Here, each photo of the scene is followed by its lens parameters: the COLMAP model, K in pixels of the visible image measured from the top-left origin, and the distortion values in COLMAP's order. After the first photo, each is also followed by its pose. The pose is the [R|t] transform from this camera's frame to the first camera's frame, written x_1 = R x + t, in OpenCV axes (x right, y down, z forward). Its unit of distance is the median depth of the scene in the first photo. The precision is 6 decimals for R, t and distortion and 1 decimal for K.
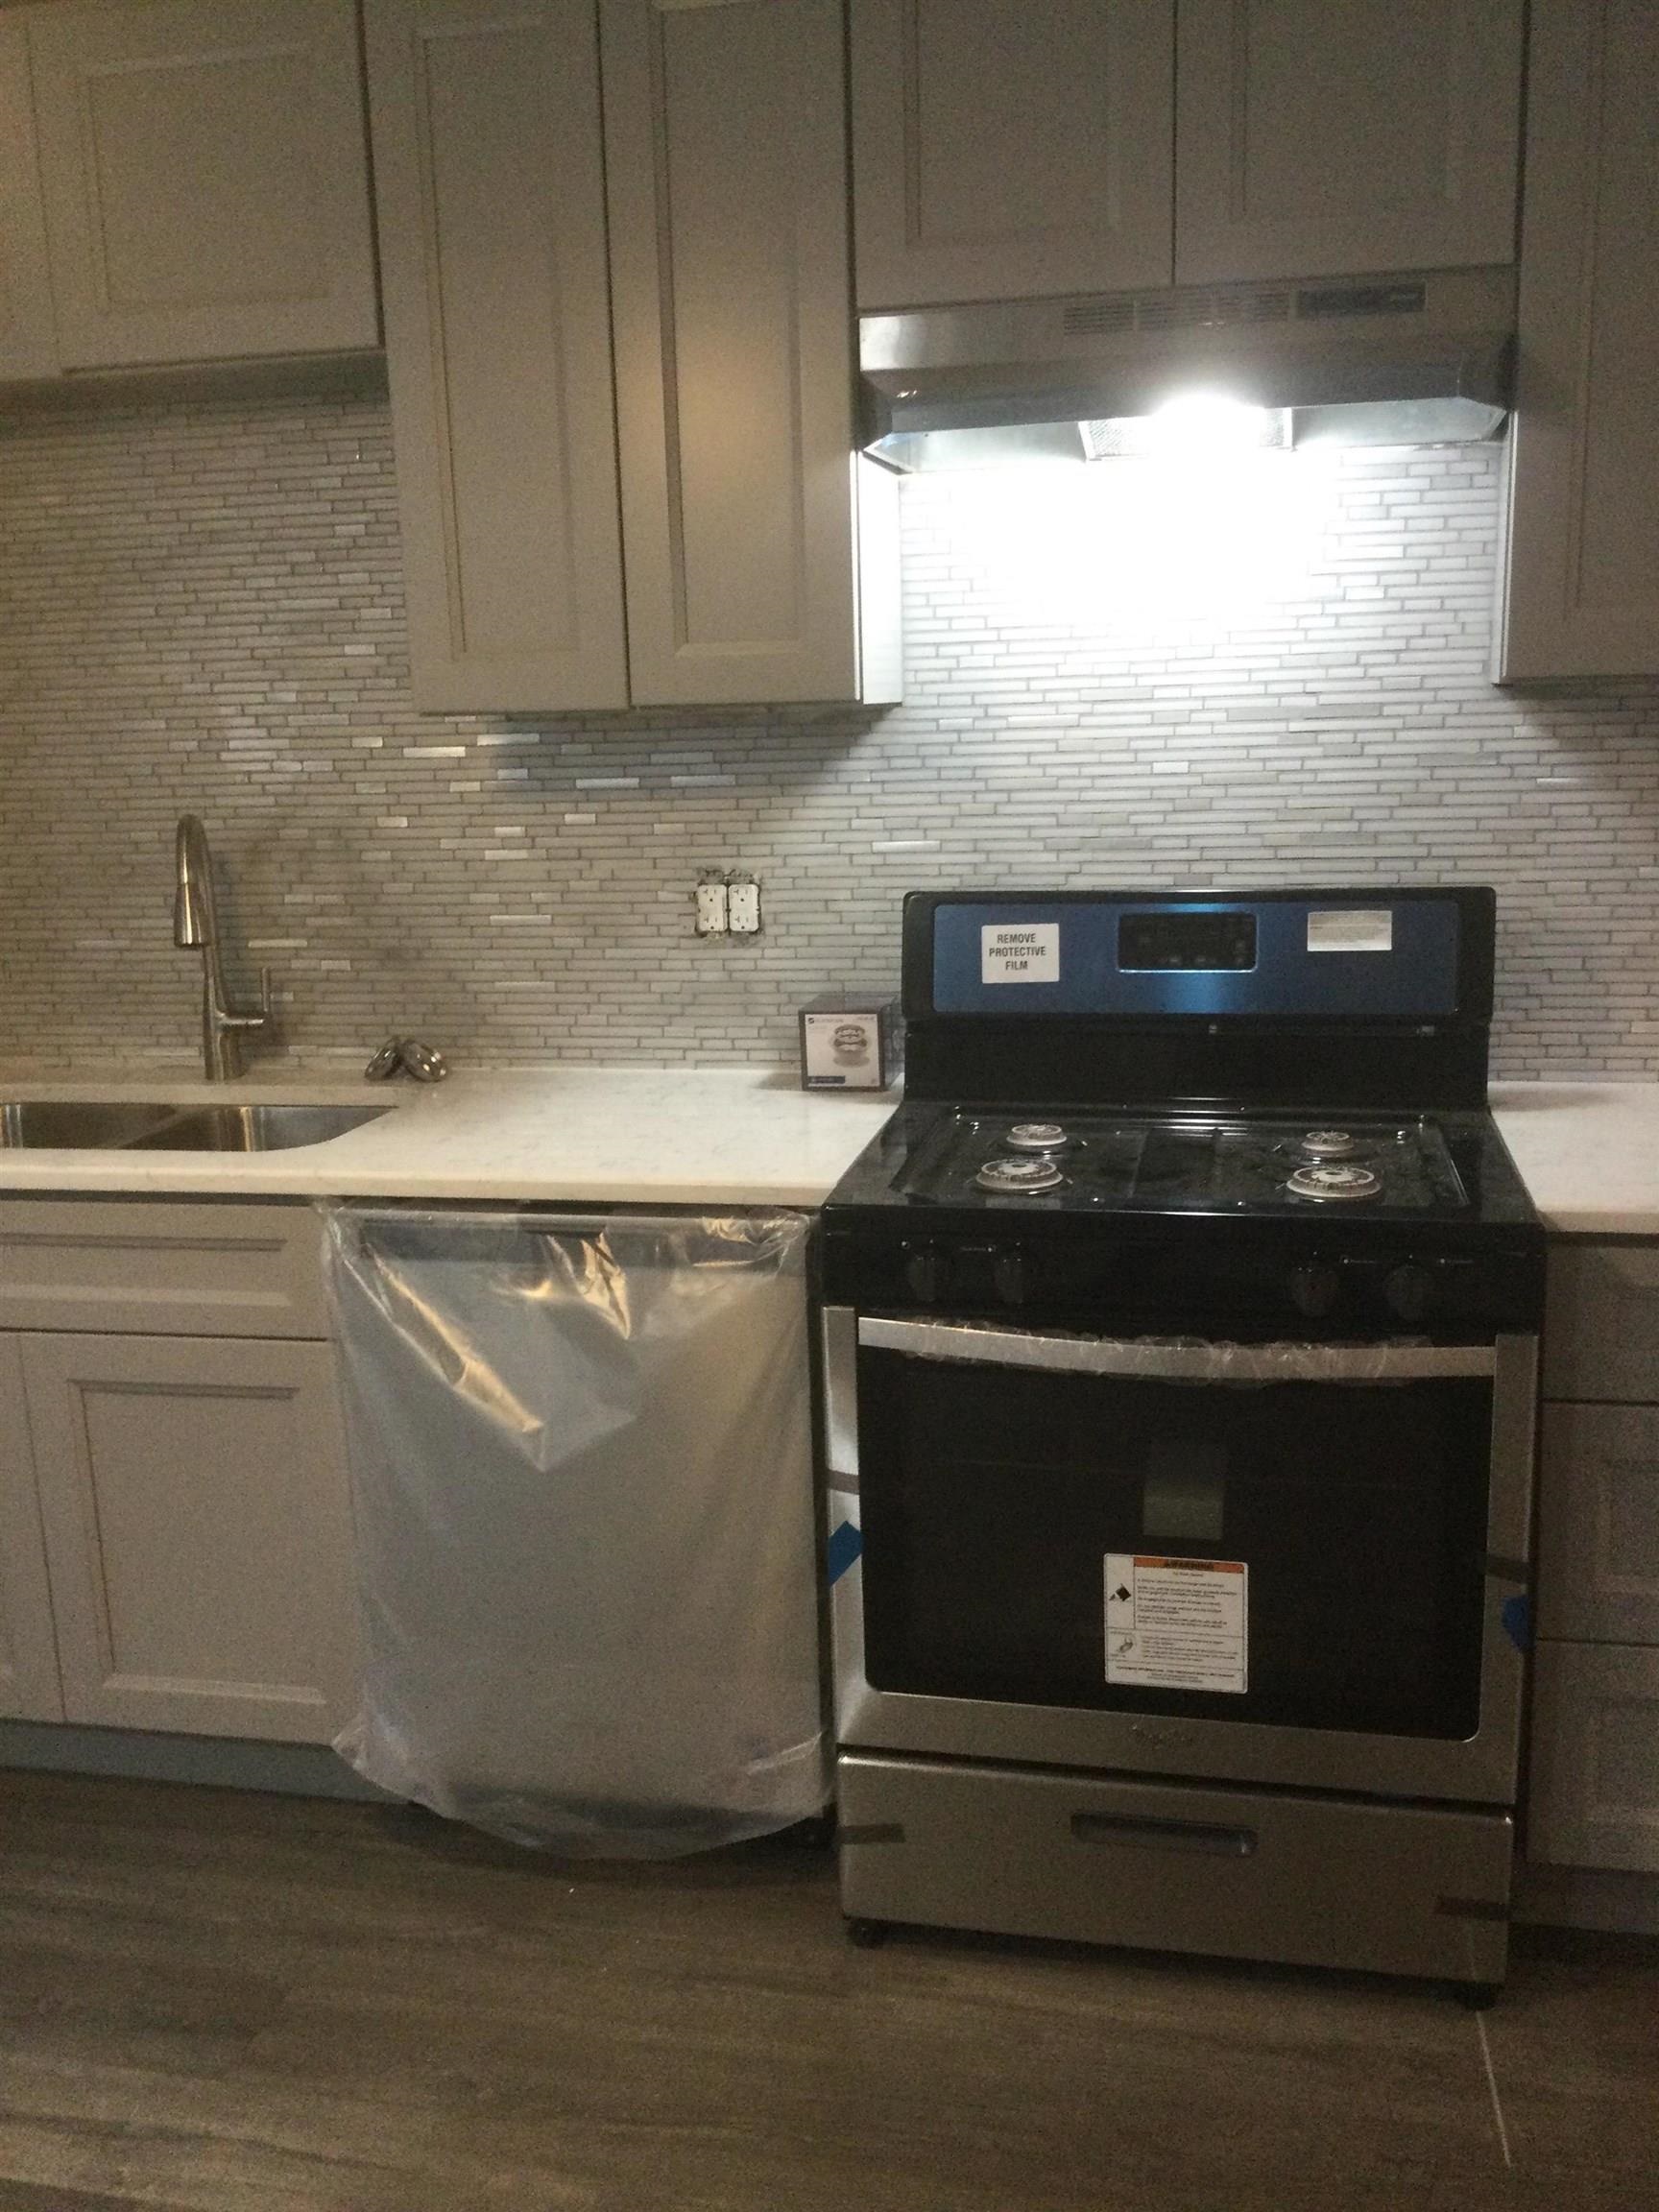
lens RADIAL K [[2002.8, 0, 865.6], [0, 2002.8, 1105.5], [0, 0, 1]] dist [0.149271, -0.262036]
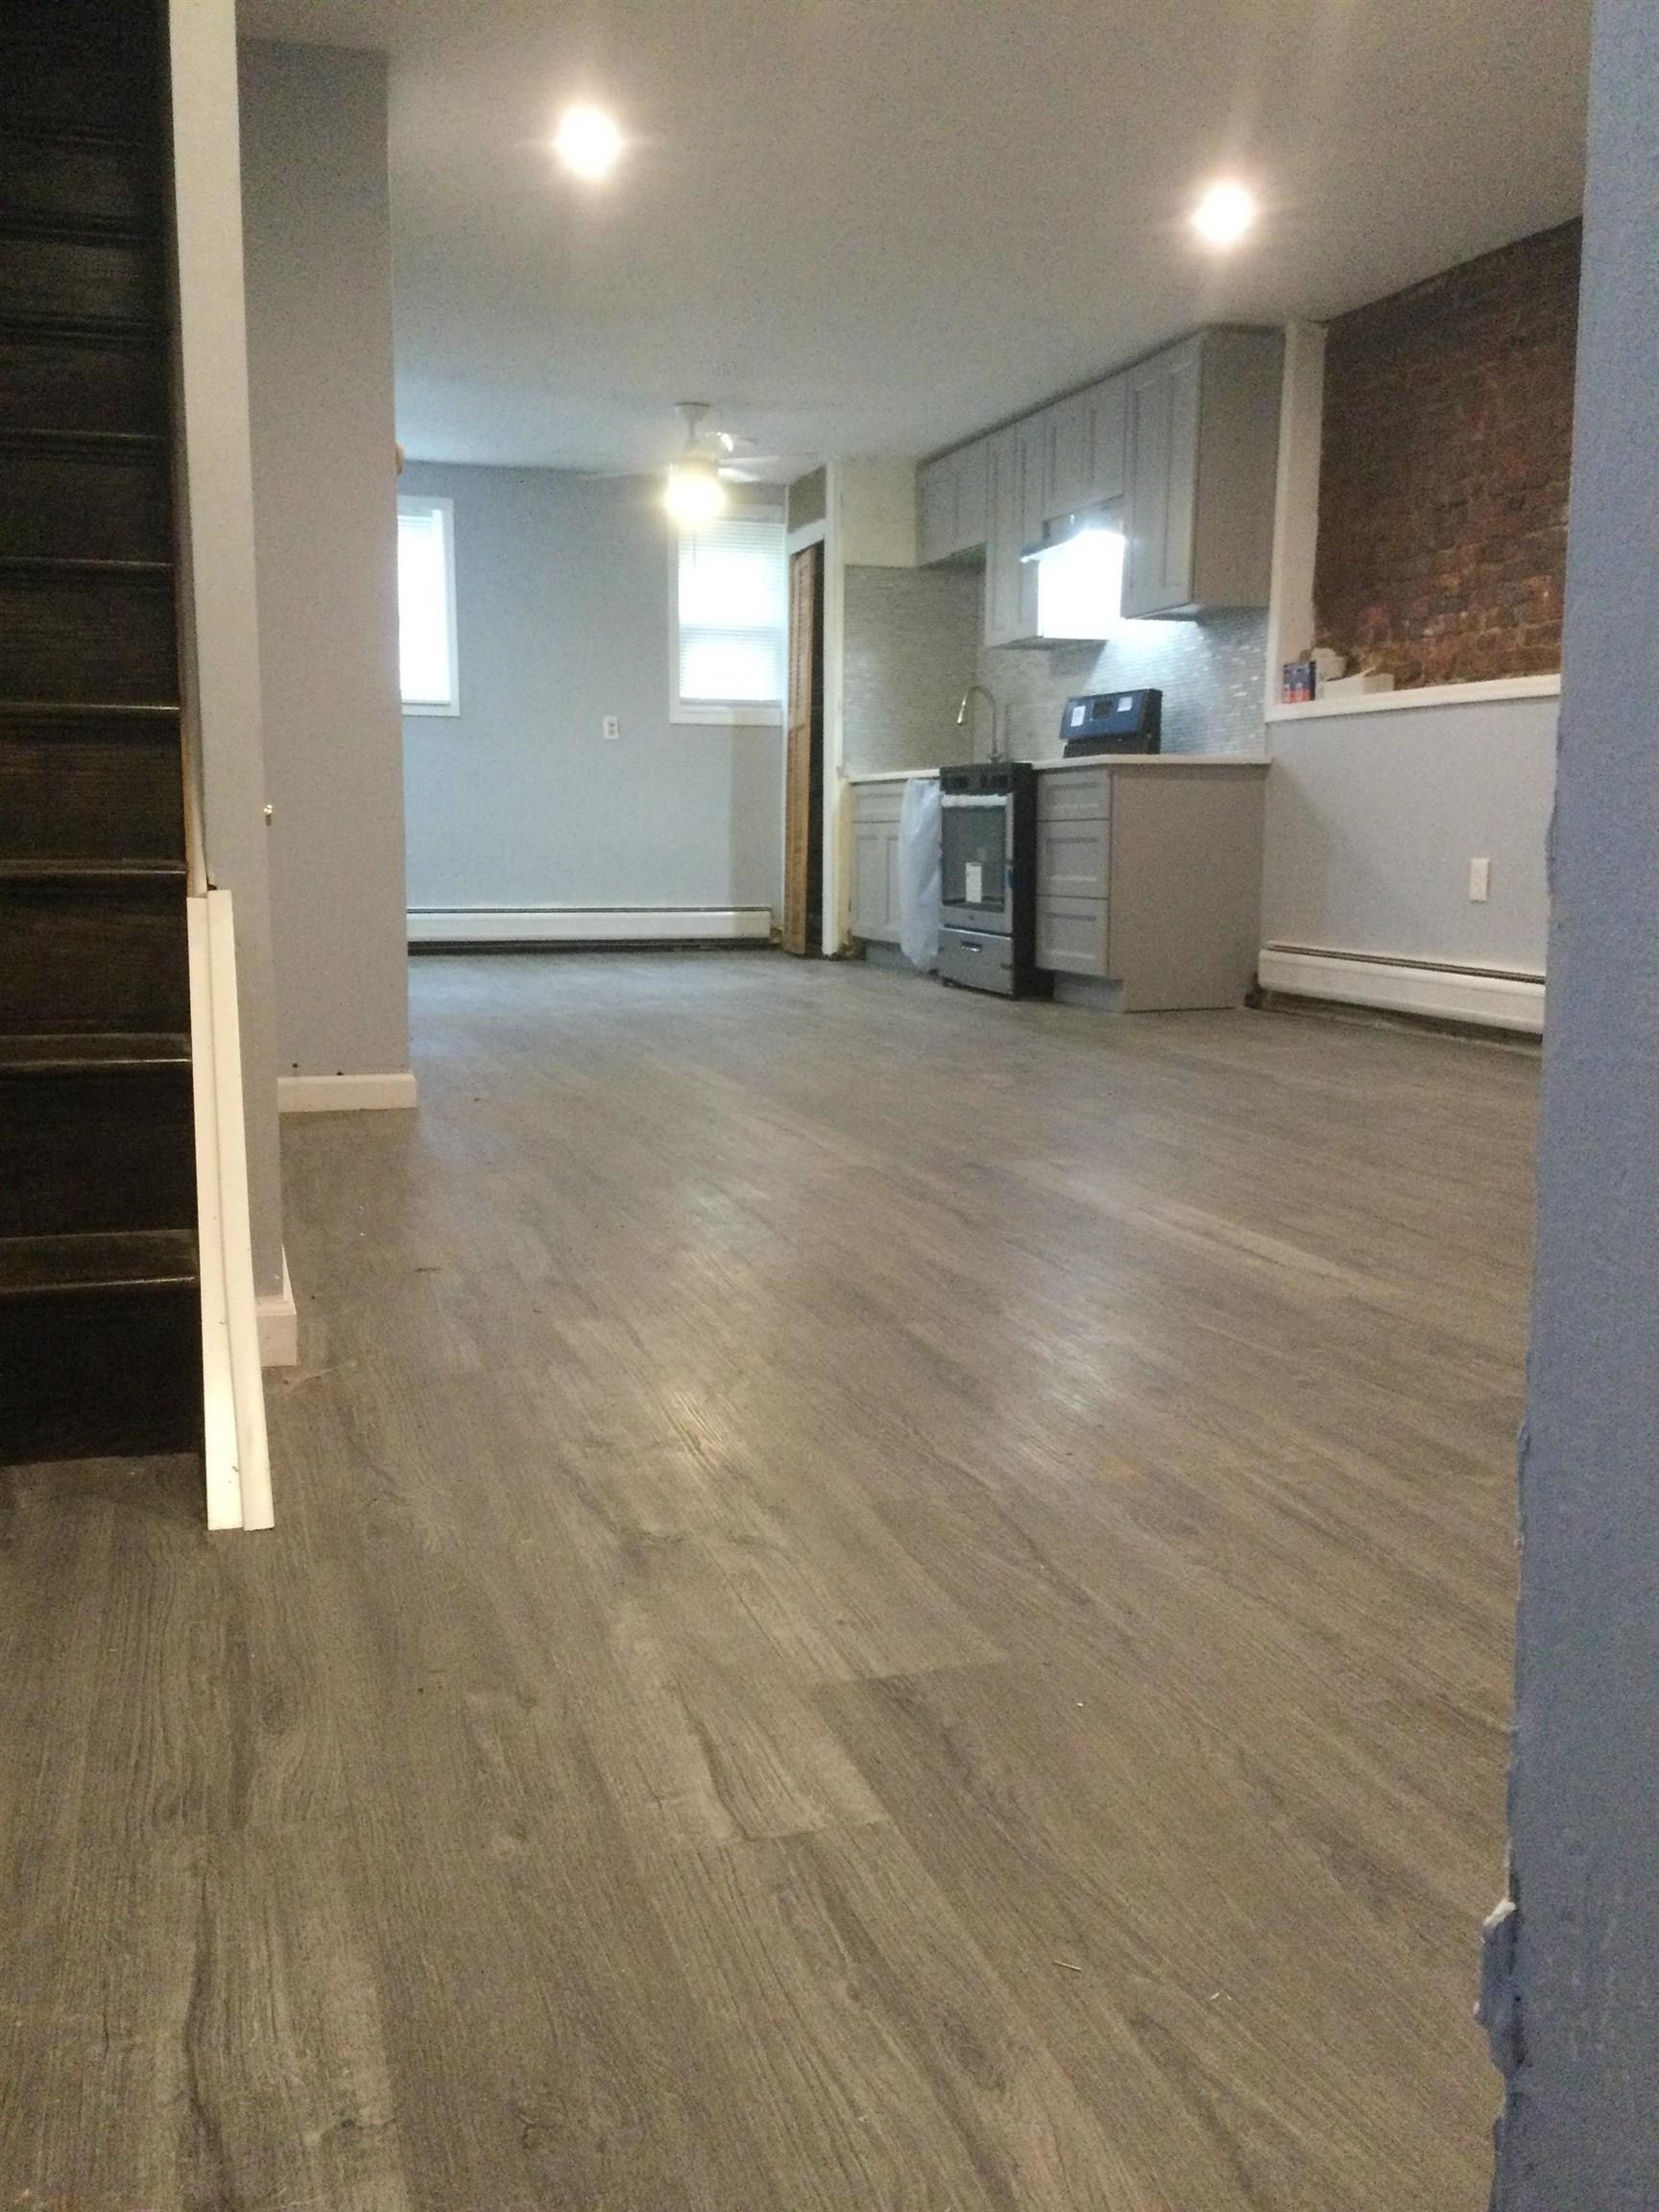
lens RADIAL K [[2003.1, 0, 829.5], [0, 2003.1, 1106.0], [0, 0, 1]] dist [0.132038, -0.165849]
pose [[0.511071, 0.152285, -0.845941, 2.469628], [-0.196011, 0.978897, 0.057801, 0.387892], [0.836891, 0.136273, 0.530135, -0.847460]]
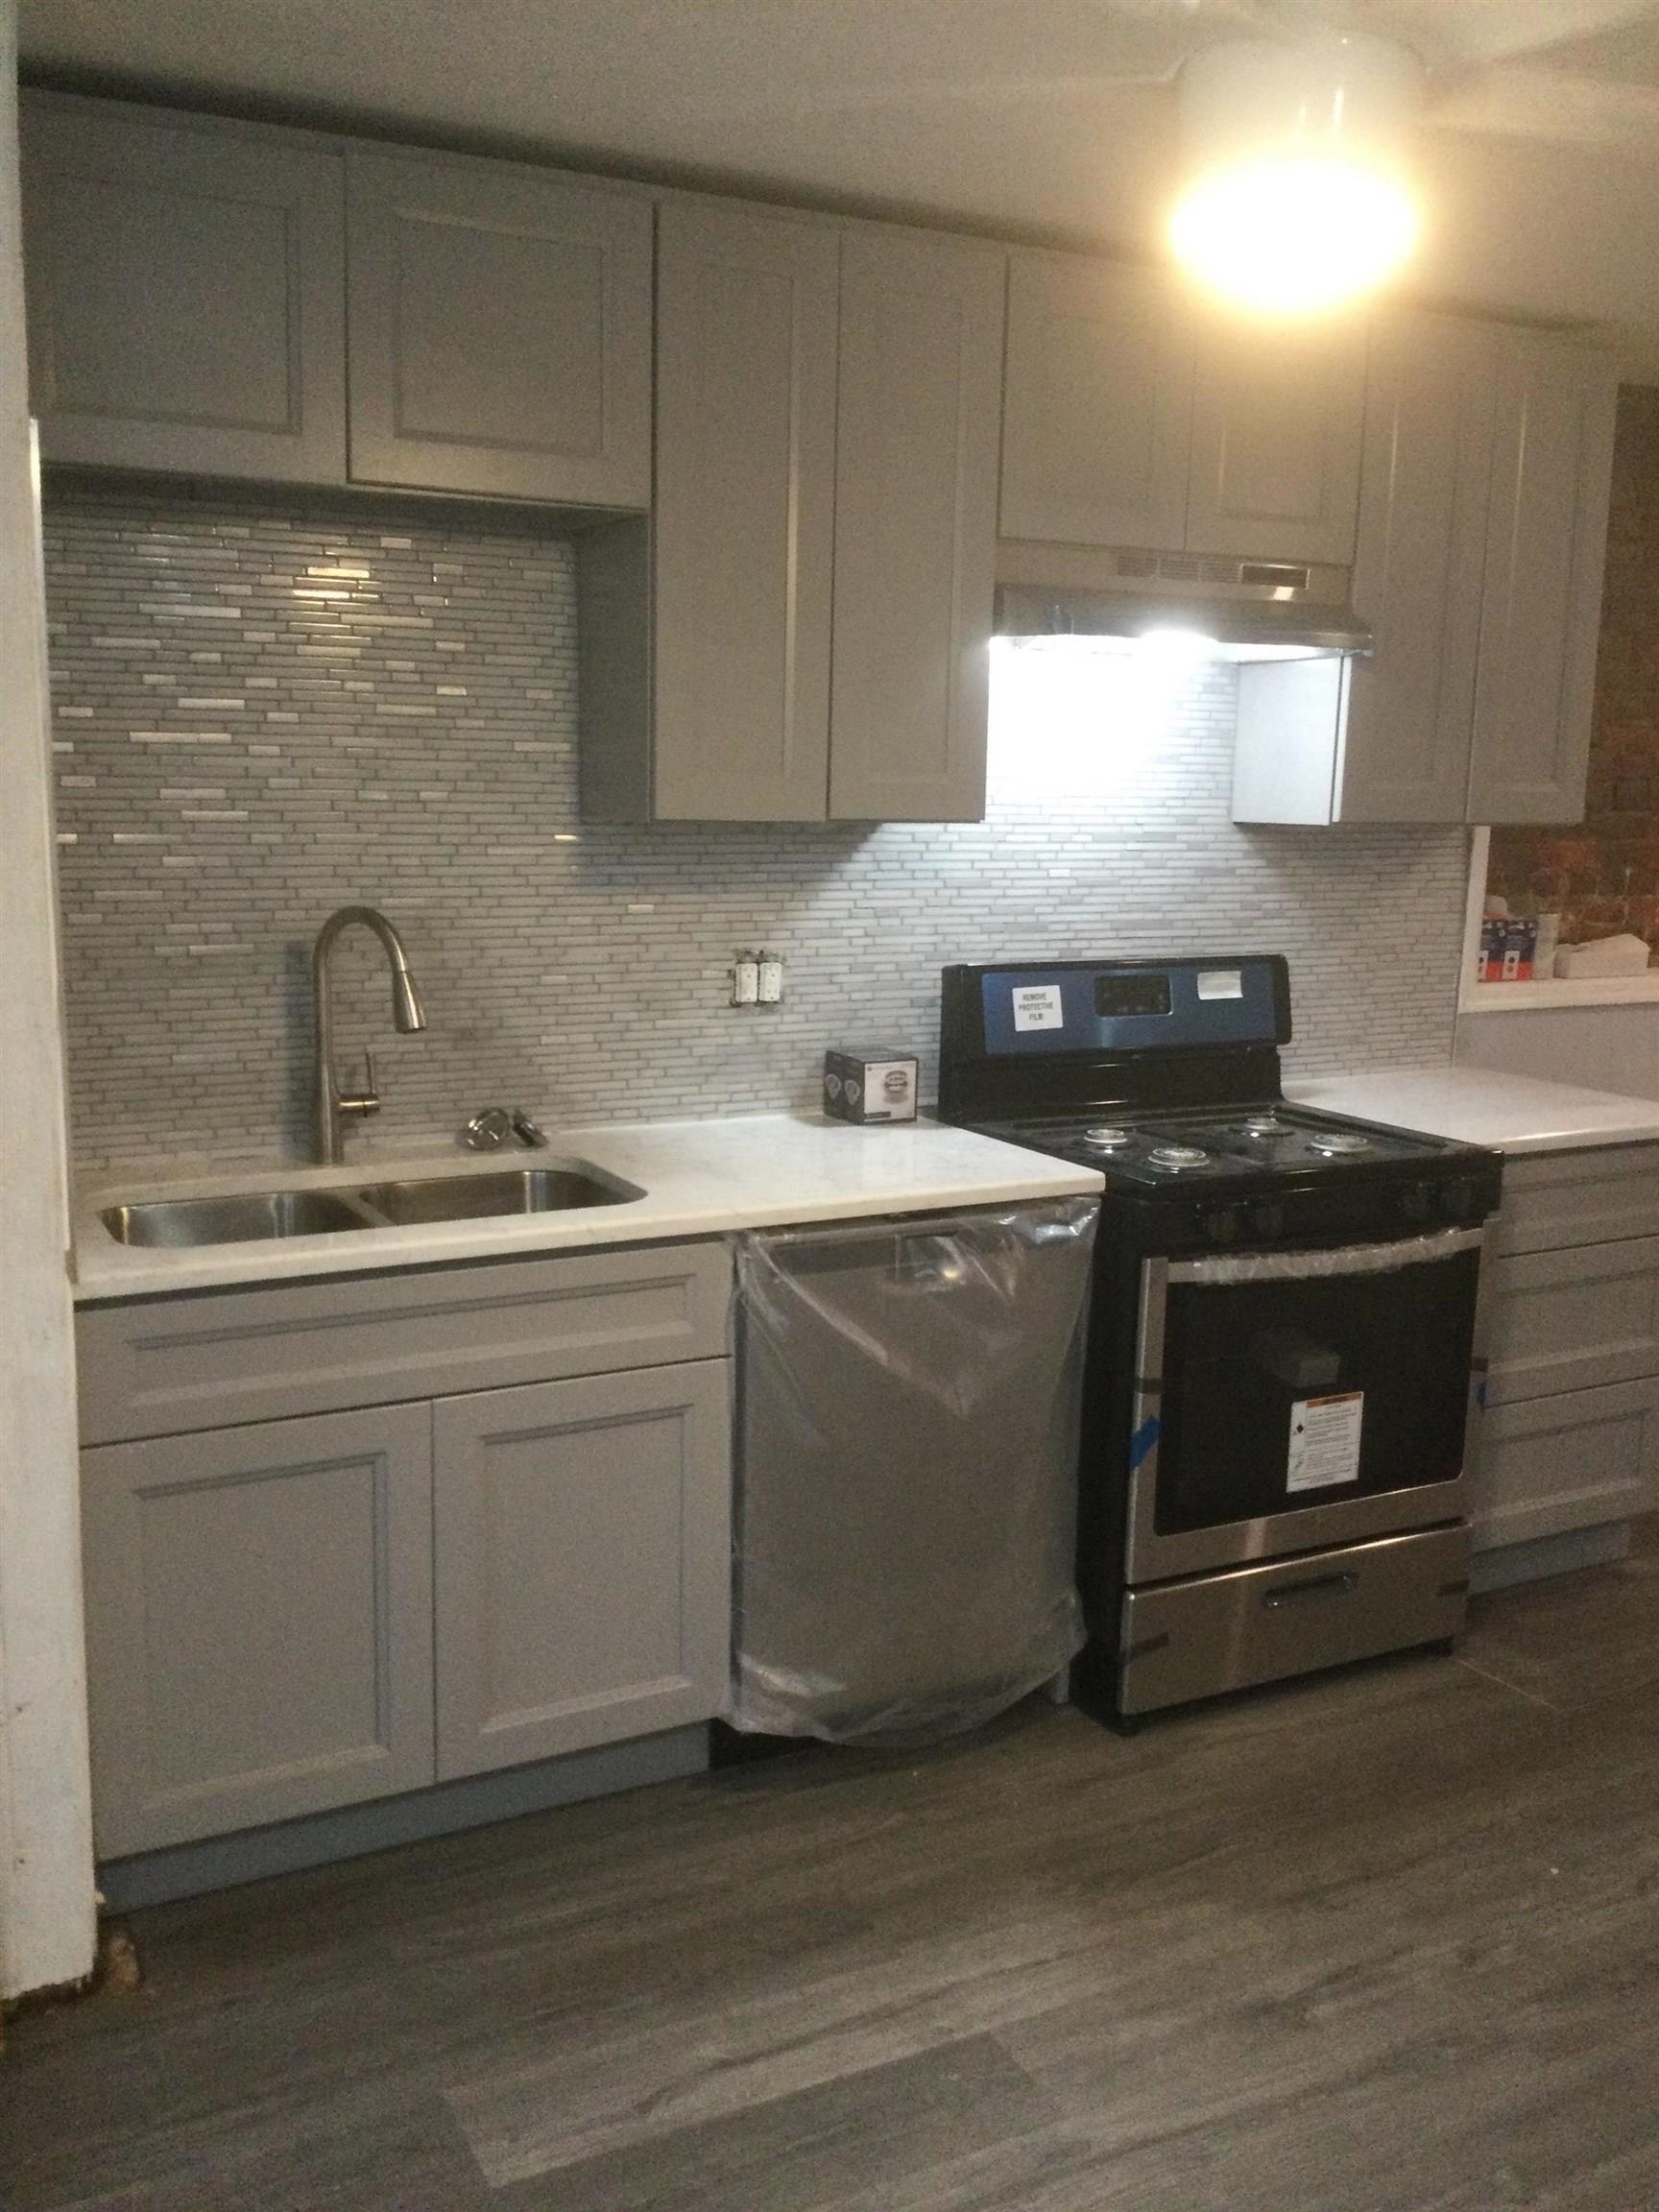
lens RADIAL K [[2003.1, 0, 829.5], [0, 2003.1, 1106.0], [0, 0, 1]] dist [0.132038, -0.165849]
pose [[0.751393, -0.063048, 0.656836, -0.867987], [0.092181, 0.995693, -0.009877, -0.009061], [-0.653384, 0.067969, 0.753969, 0.072384]]
